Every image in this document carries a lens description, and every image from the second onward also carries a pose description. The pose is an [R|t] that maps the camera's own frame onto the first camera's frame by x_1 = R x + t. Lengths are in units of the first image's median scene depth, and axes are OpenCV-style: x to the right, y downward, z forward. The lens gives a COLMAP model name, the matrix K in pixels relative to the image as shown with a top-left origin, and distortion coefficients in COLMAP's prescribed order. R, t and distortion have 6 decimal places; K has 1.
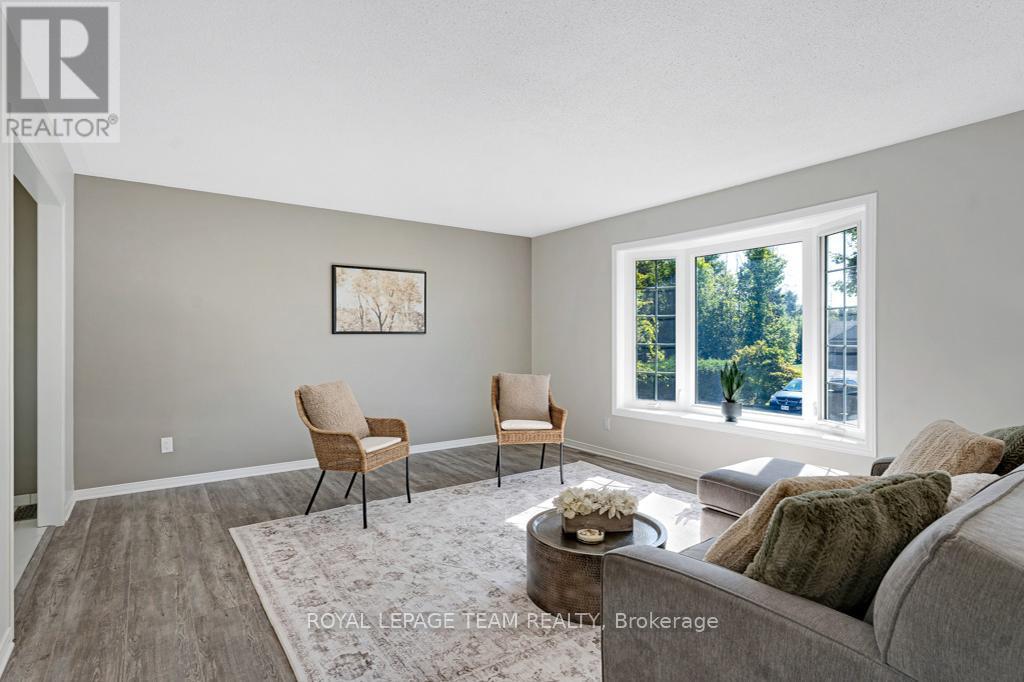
lens RADIAL K [[518.3, 0, 512.0], [0, 518.3, 341.0], [0, 0, 1]] dist [-0.001857, -0.000410]
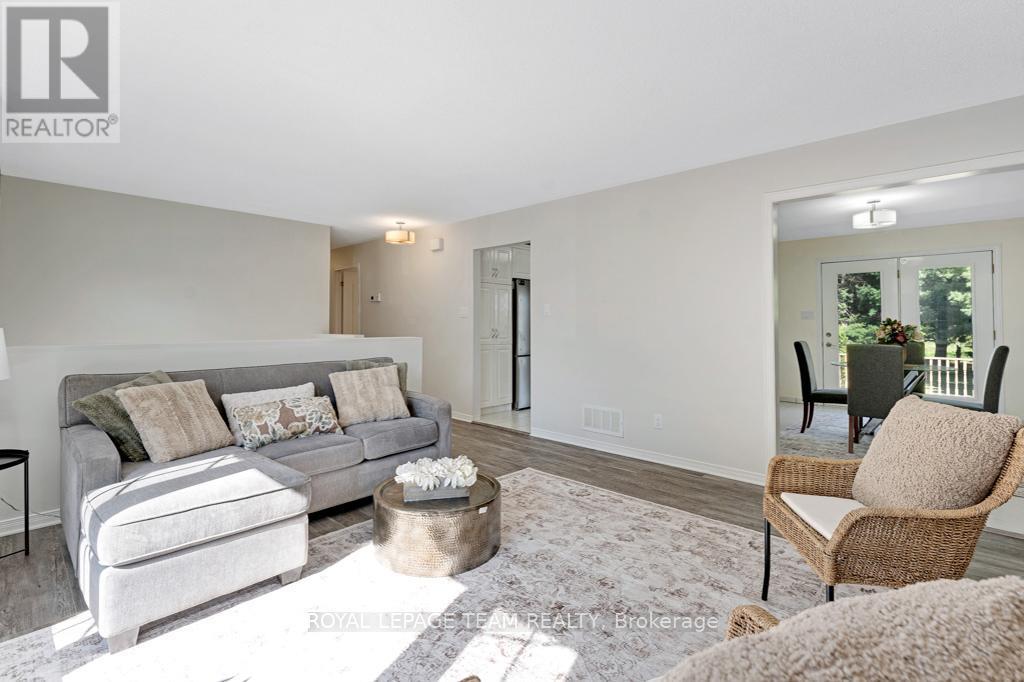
lens RADIAL K [[471.2, 0, 512.4], [0, 471.2, 317.8], [0, 0, 1]] dist [0.000193, 0.000060]
pose [[-0.980150, -0.005048, -0.198195, 0.171477], [-0.003594, 0.999964, -0.007694, 0.003176], [0.198227, -0.006829, -0.980132, 1.660204]]
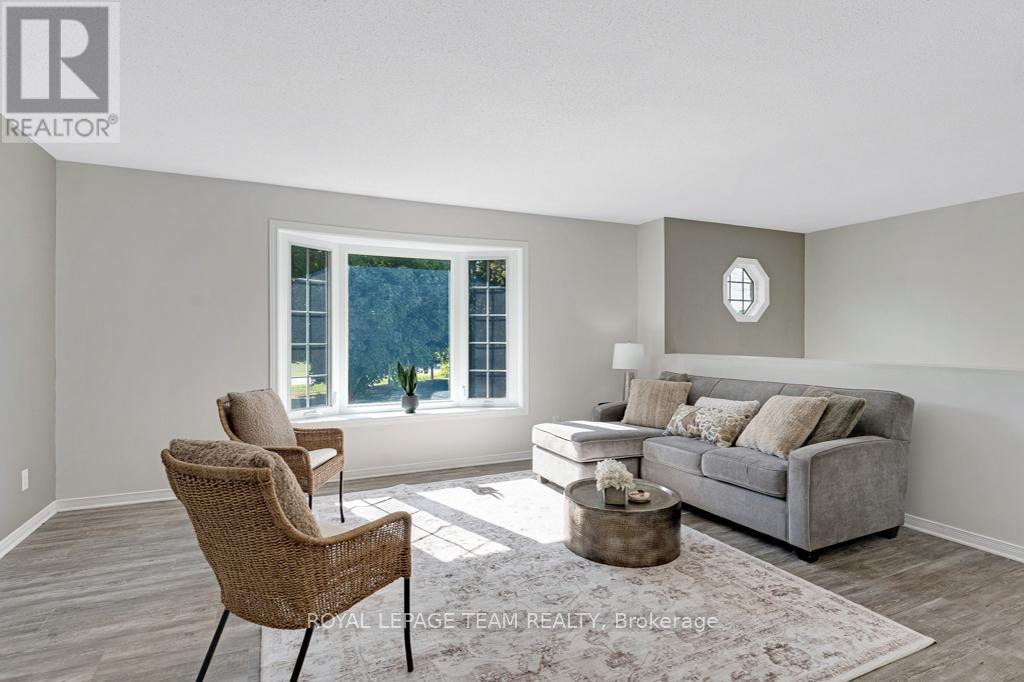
lens RADIAL K [[518.3, 0, 512.0], [0, 518.3, 341.0], [0, 0, 1]] dist [-0.001857, -0.000410]
pose [[0.179126, -0.006737, 0.983803, -0.889636], [0.004309, 0.999972, 0.006063, -0.004694], [-0.983817, 0.003153, 0.179151, 0.850825]]
